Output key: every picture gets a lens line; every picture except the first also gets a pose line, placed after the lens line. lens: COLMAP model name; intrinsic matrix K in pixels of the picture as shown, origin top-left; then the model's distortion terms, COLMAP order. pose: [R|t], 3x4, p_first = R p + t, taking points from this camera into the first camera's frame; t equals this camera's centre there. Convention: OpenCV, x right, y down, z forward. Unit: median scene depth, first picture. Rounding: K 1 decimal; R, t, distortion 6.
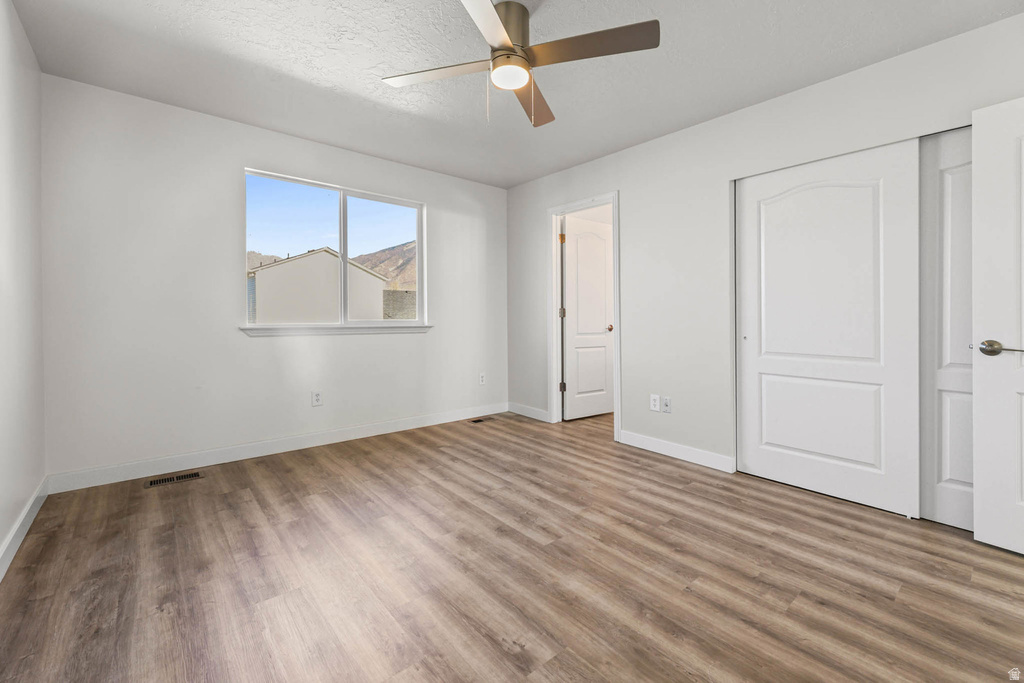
lens RADIAL K [[438.0, 0, 515.5], [0, 438.0, 318.6], [0, 0, 1]] dist [0.000646, 0.000021]
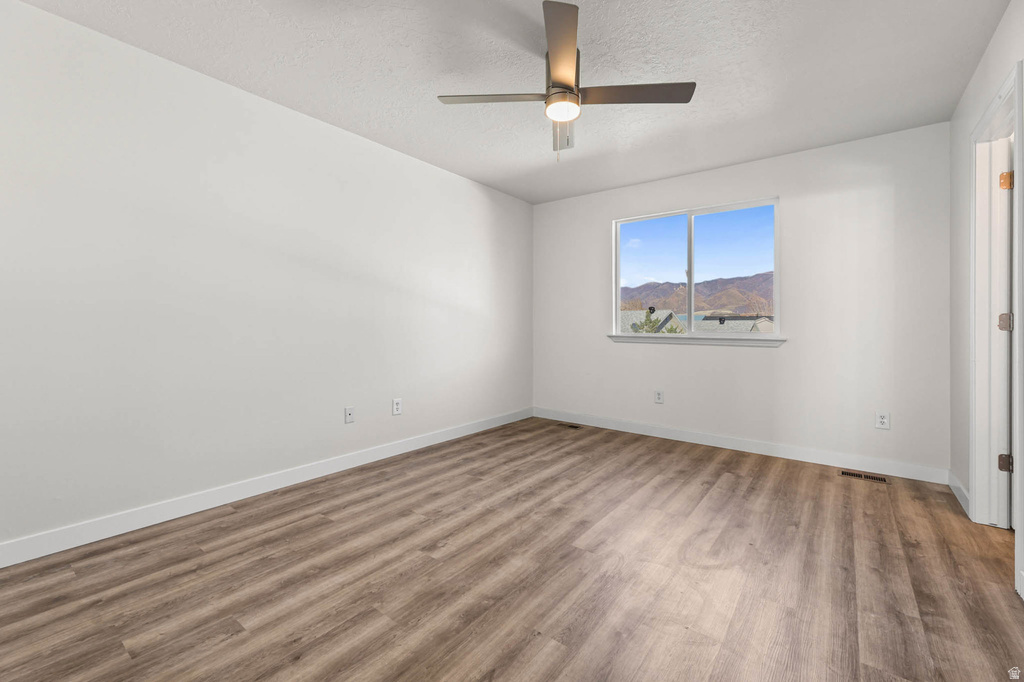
lens RADIAL K [[438.0, 0, 515.5], [0, 438.0, 318.1], [0, 0, 1]] dist [0.000646, 0.000021]
pose [[0.187924, -0.020751, -0.981964, 0.790292], [-0.013721, 0.999624, -0.023750, 0.005546], [0.982088, 0.017937, 0.187568, 0.491224]]
